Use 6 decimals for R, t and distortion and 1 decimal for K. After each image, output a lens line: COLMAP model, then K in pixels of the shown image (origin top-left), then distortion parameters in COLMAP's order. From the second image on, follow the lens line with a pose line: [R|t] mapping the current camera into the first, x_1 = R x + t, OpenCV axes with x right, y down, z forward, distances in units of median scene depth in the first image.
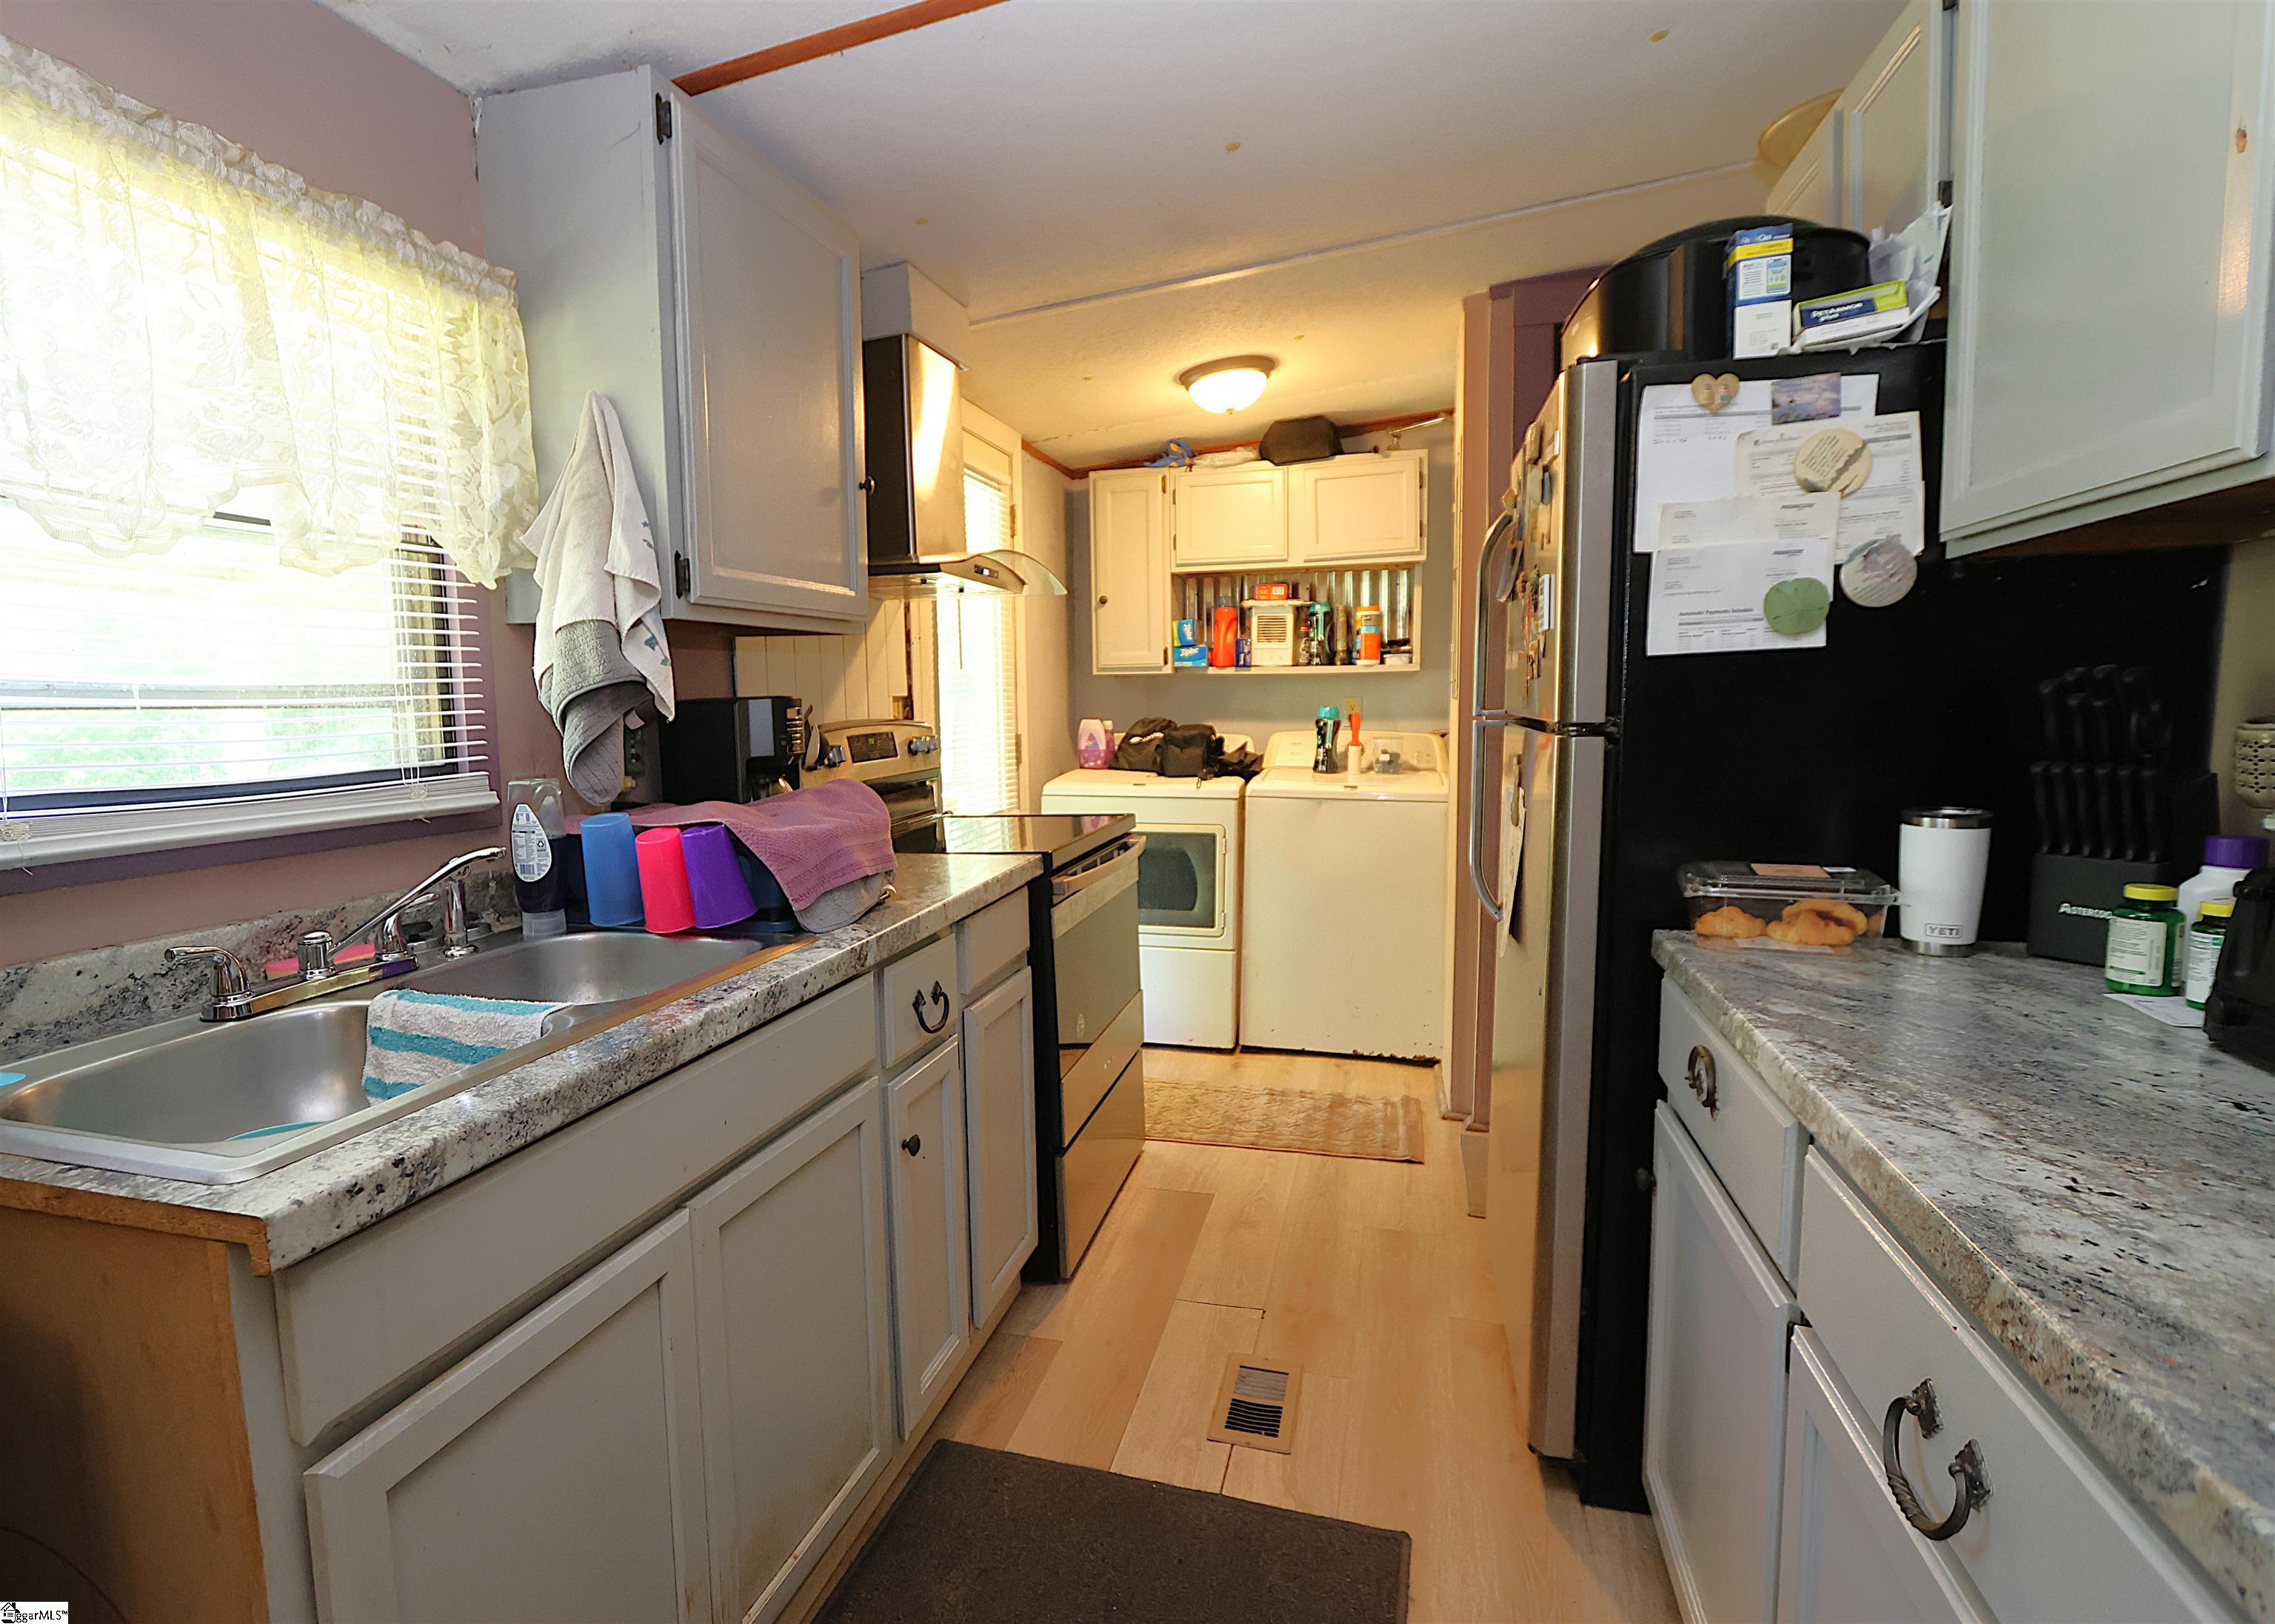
lens RADIAL K [[1142.2, 0, 1052.6], [0, 1142.2, 811.2], [0, 0, 1]] dist [-0.016723, 0.000376]
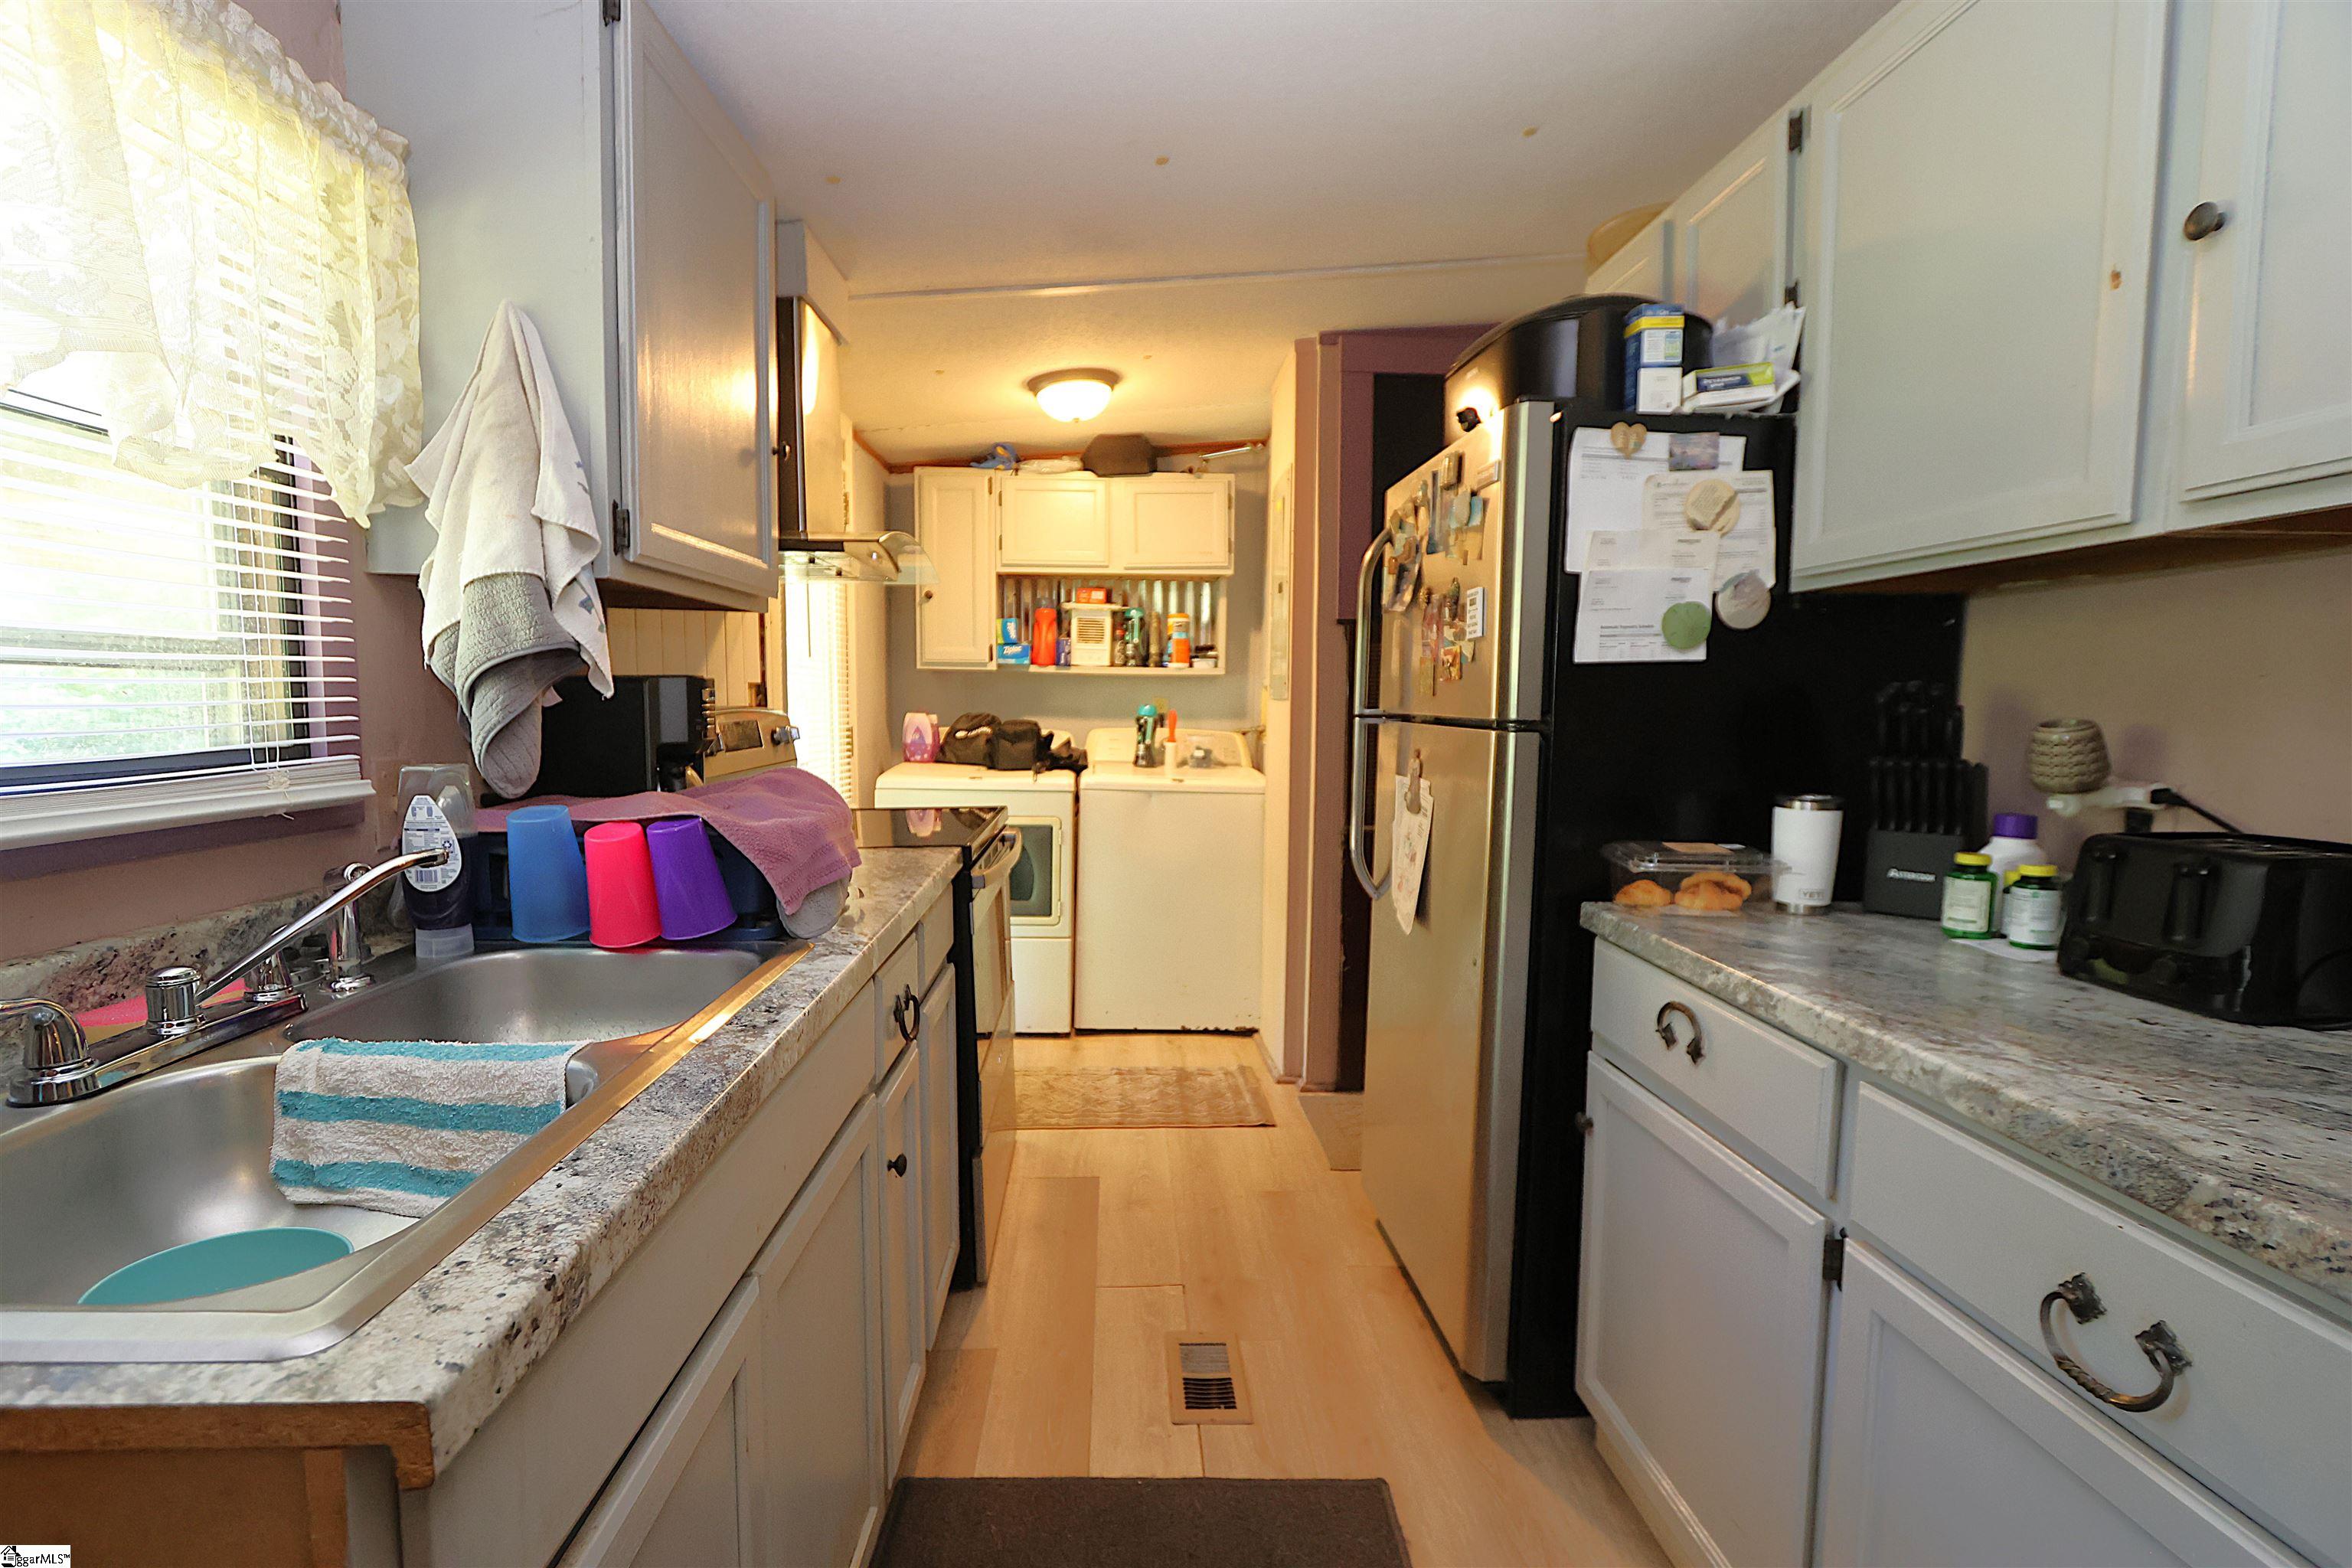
lens RADIAL K [[1077.7, 0, 1150.5], [0, 1077.7, 789.2], [0, 0, 1]] dist [-0.021793, 0.004430]
pose [[0.945055, -0.001050, 0.326909, -0.209691], [0.006045, 0.999880, -0.014262, 0.003111], [-0.326855, 0.015455, 0.944948, 0.108553]]
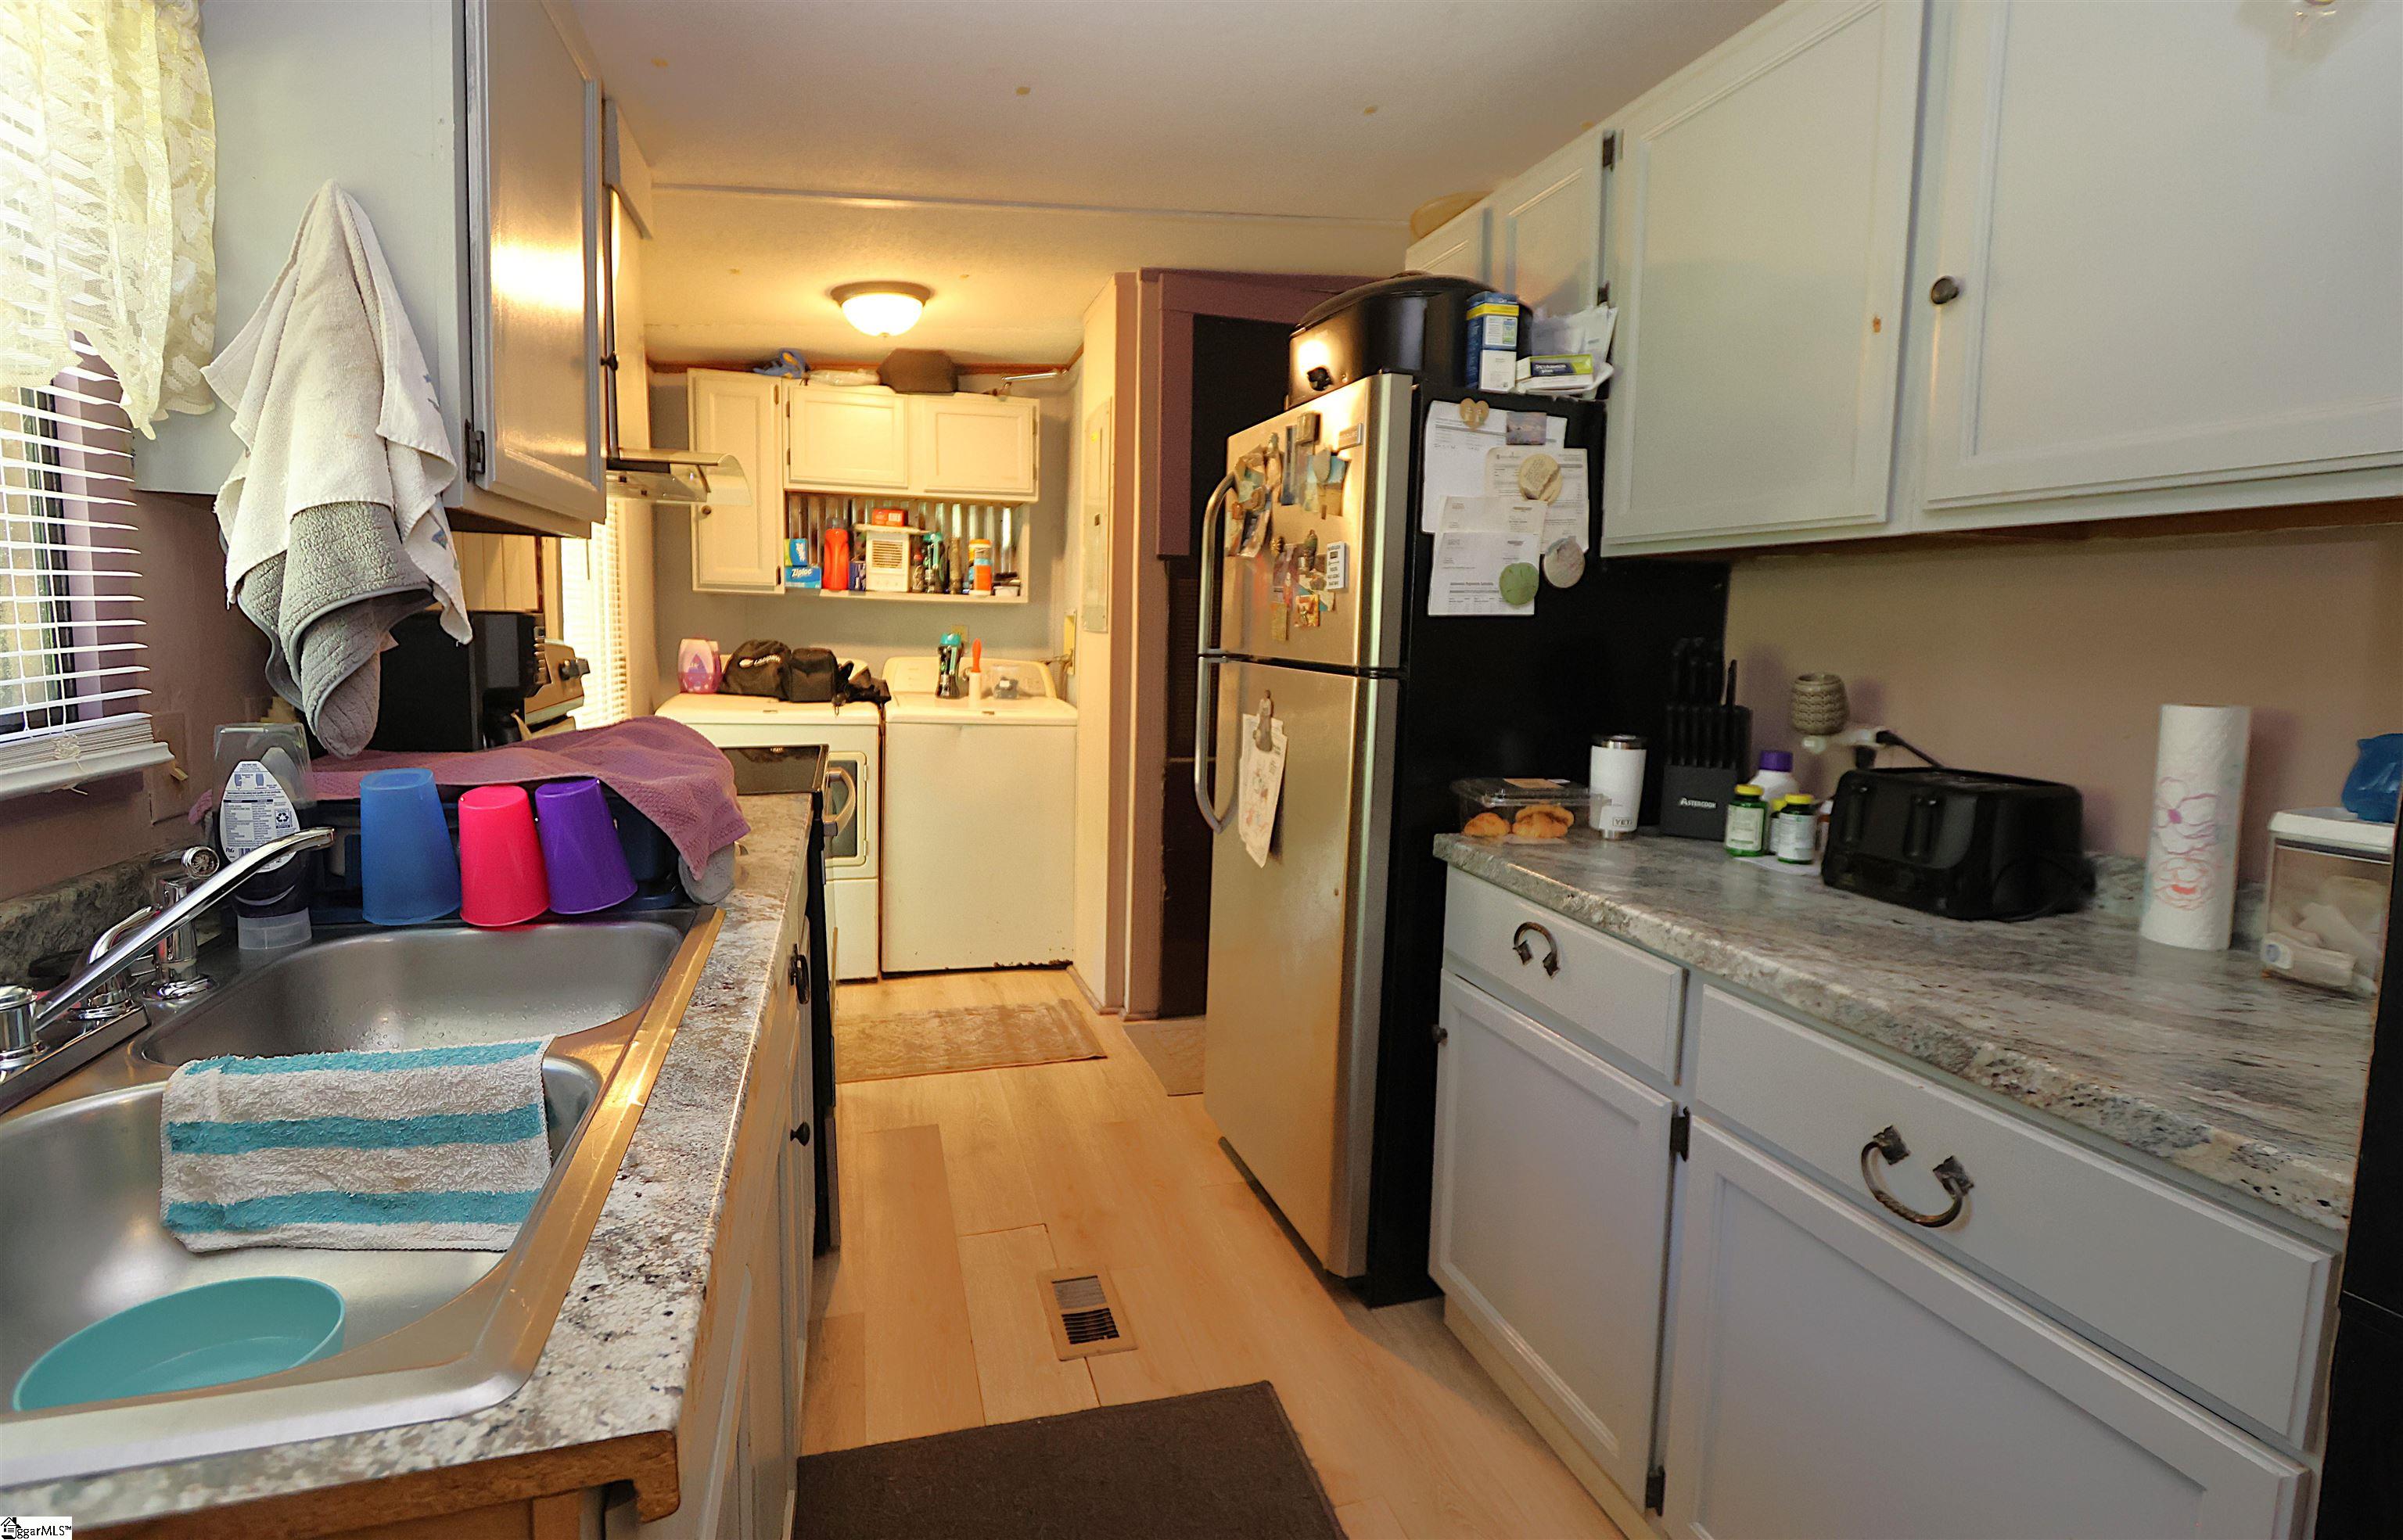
lens RADIAL K [[1100.8, 0, 1186.9], [0, 1100.8, 730.6], [0, 0, 1]] dist [-0.017197, 0.000948]
pose [[0.829695, -0.015027, 0.558015, -0.336698], [0.013616, 0.999885, 0.006680, -0.019676], [-0.558051, 0.002056, 0.829804, 0.129047]]
